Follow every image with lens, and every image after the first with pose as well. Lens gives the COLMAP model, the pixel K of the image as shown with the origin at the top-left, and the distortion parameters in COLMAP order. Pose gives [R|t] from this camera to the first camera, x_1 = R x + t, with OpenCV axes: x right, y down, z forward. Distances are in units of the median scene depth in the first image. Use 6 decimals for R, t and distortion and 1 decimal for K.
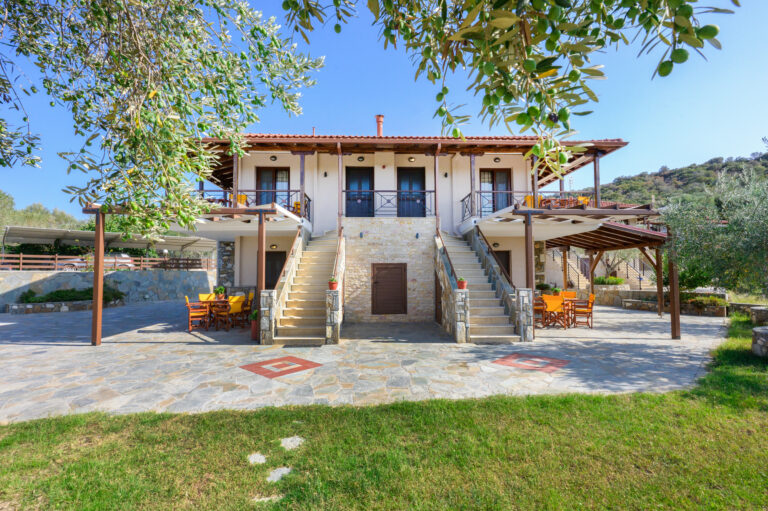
lens RADIAL K [[363.0, 0, 384.7], [0, 363.0, 255.3], [0, 0, 1]] dist [-0.000361, 0.003200]
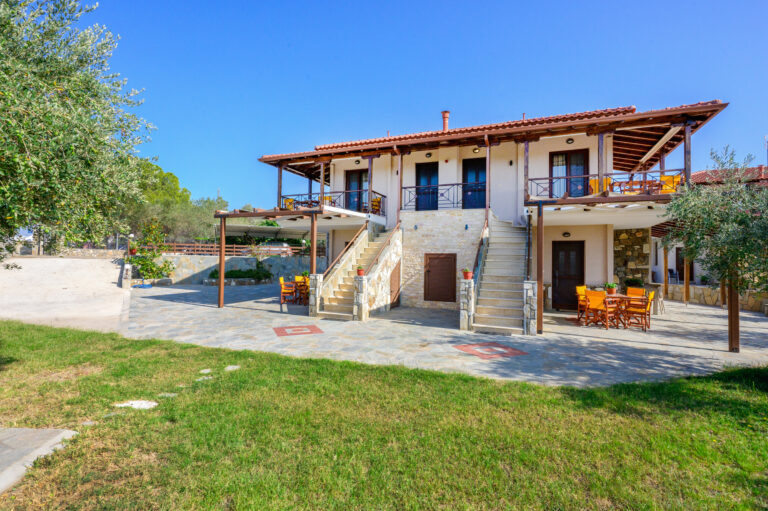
lens RADIAL K [[363.0, 0, 369.4], [0, 363.0, 250.3], [0, 0, 1]] dist [-0.000361, 0.003200]
pose [[0.902979, 0.005556, -0.429648, 0.277370], [0.002554, 0.999829, 0.018297, -0.007463], [0.429676, -0.017619, 0.902811, -0.048076]]
